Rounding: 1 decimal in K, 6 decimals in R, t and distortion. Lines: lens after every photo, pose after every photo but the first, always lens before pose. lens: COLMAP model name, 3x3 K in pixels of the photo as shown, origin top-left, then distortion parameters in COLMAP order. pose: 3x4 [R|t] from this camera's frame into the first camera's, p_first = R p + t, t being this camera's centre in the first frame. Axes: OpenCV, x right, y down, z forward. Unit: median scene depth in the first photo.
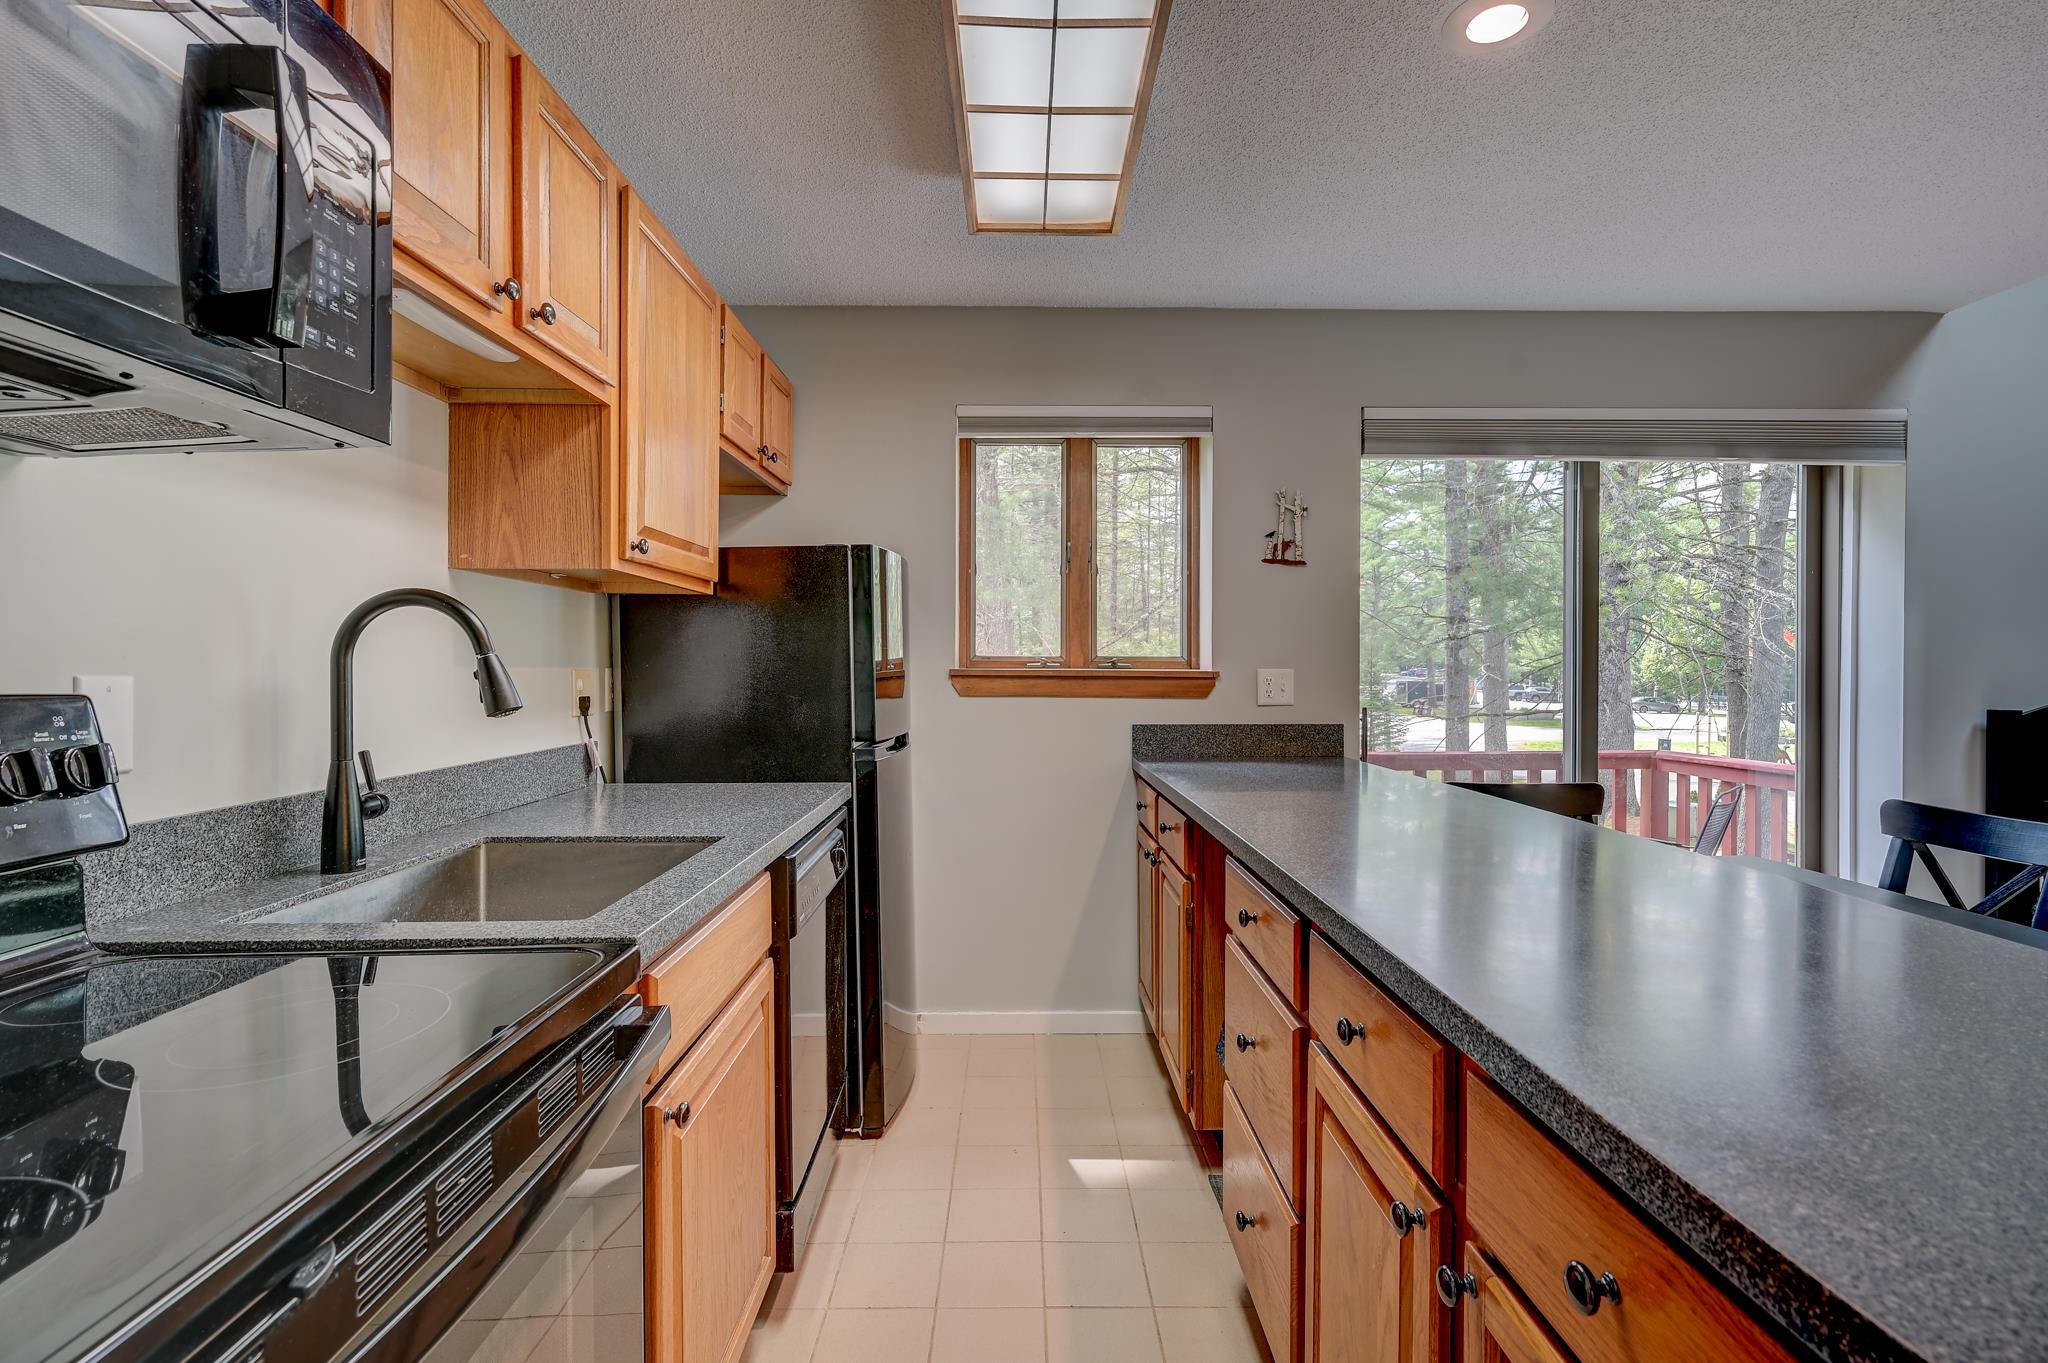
lens RADIAL K [[960.8, 0, 1026.1], [0, 960.8, 671.4], [0, 0, 1]] dist [0.000252, 0.000706]
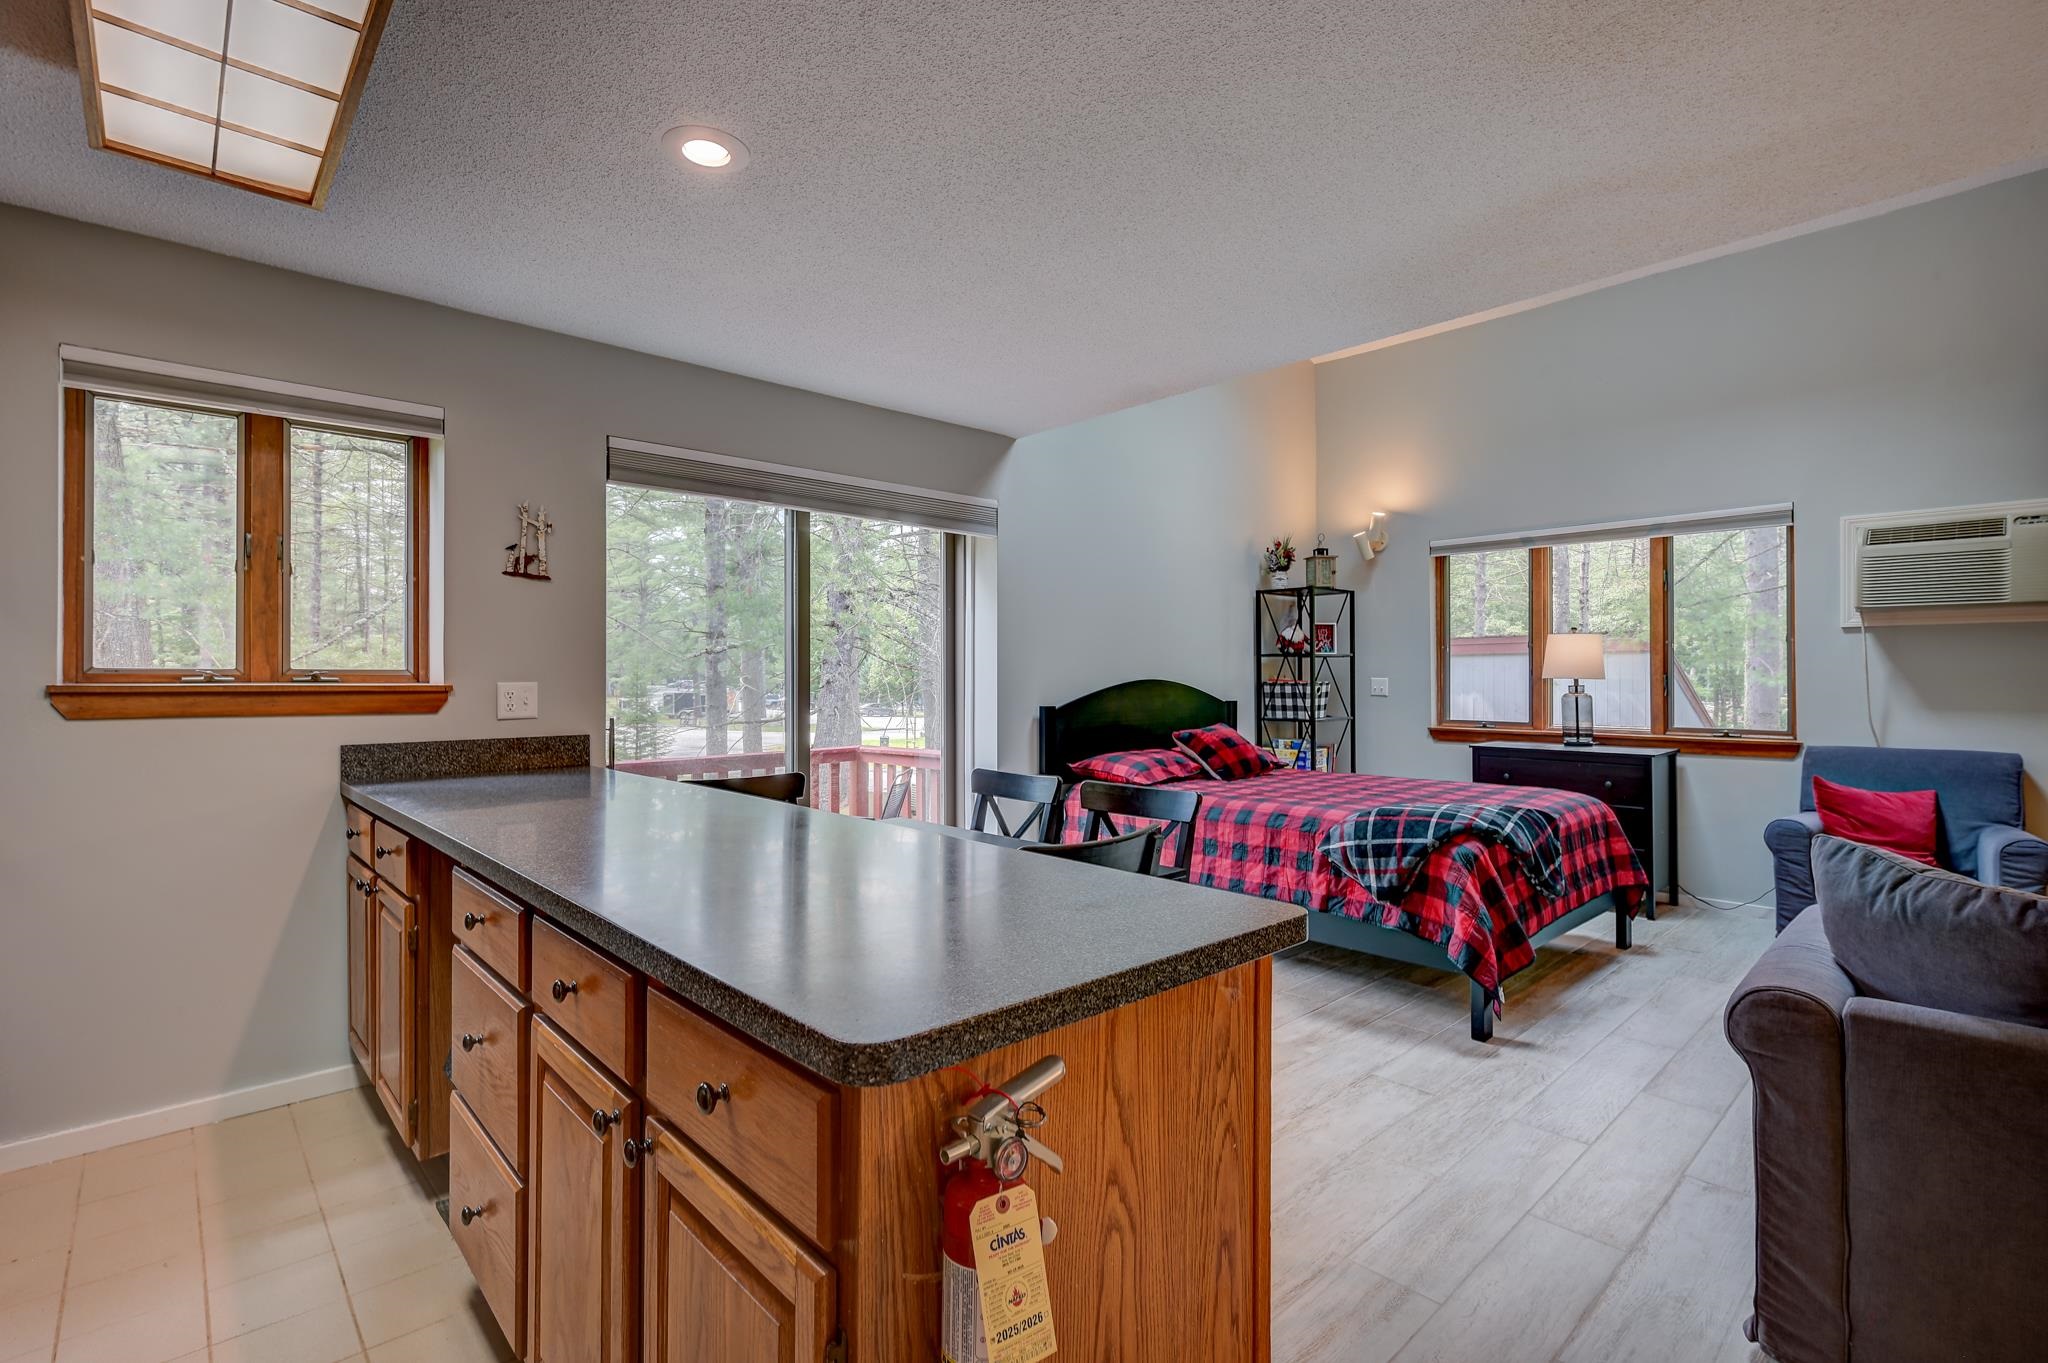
lens RADIAL K [[944.6, 0, 1031.3], [0, 944.6, 670.8], [0, 0, 1]] dist [0.001321, 0.000888]
pose [[0.739558, 0.001362, 0.673092, -0.008652], [0.007479, 0.999920, -0.010240, -0.000201], [-0.673052, 0.012607, 0.739488, -0.109650]]
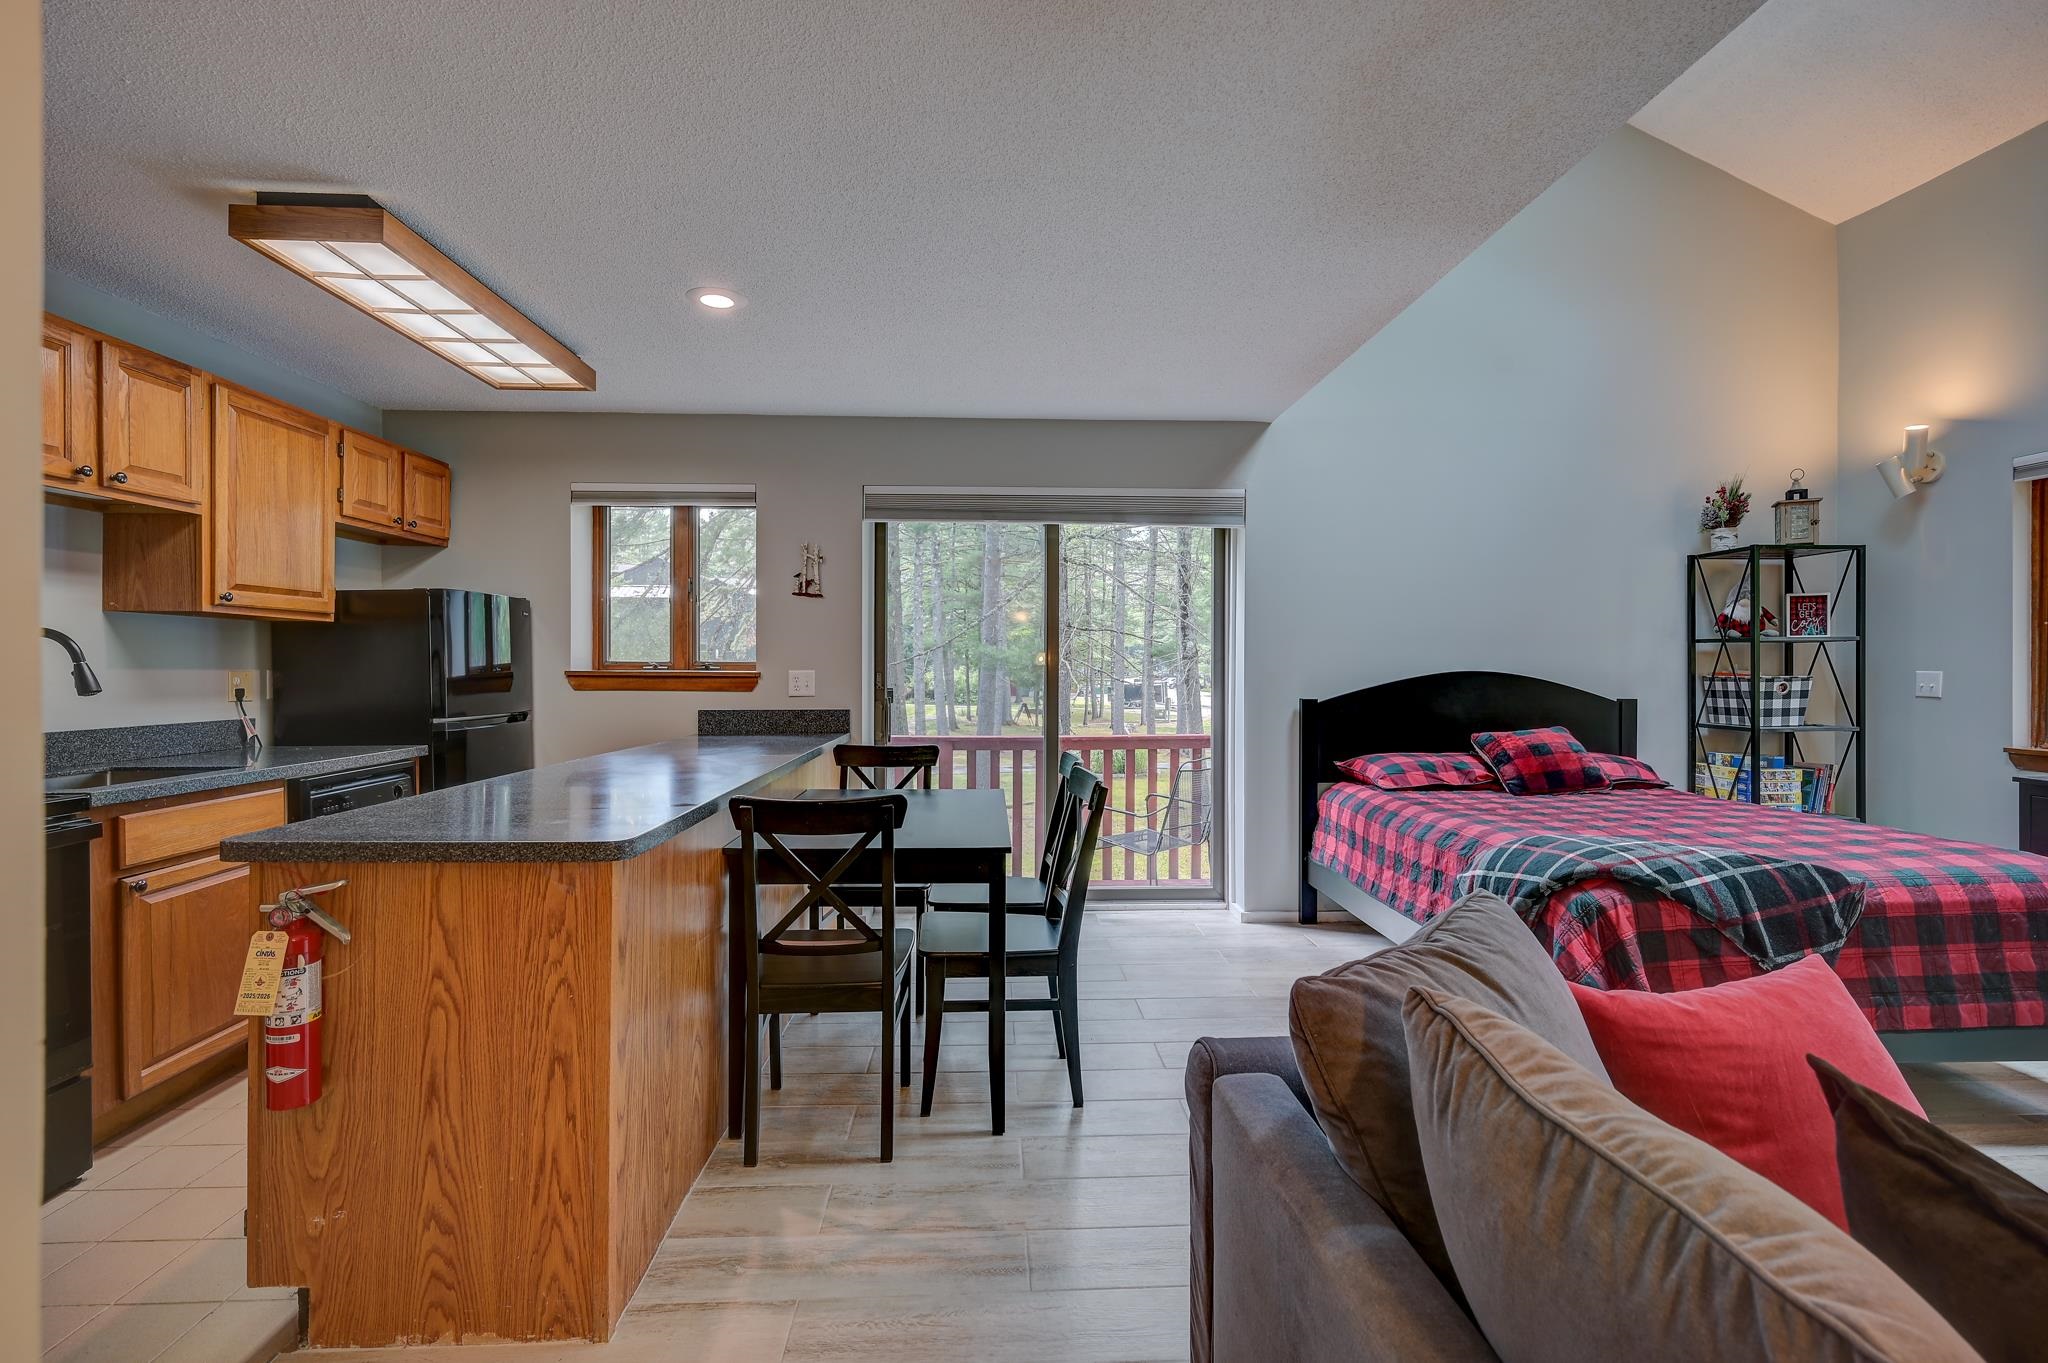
lens RADIAL K [[955.7, 0, 1030.7], [0, 955.7, 671.3], [0, 0, 1]] dist [0.001749, 0.000394]
pose [[0.999461, -0.000671, 0.032816, 0.693240], [0.000748, 0.999997, -0.002320, 0.002651], [-0.032814, 0.002344, 0.999459, -0.521782]]
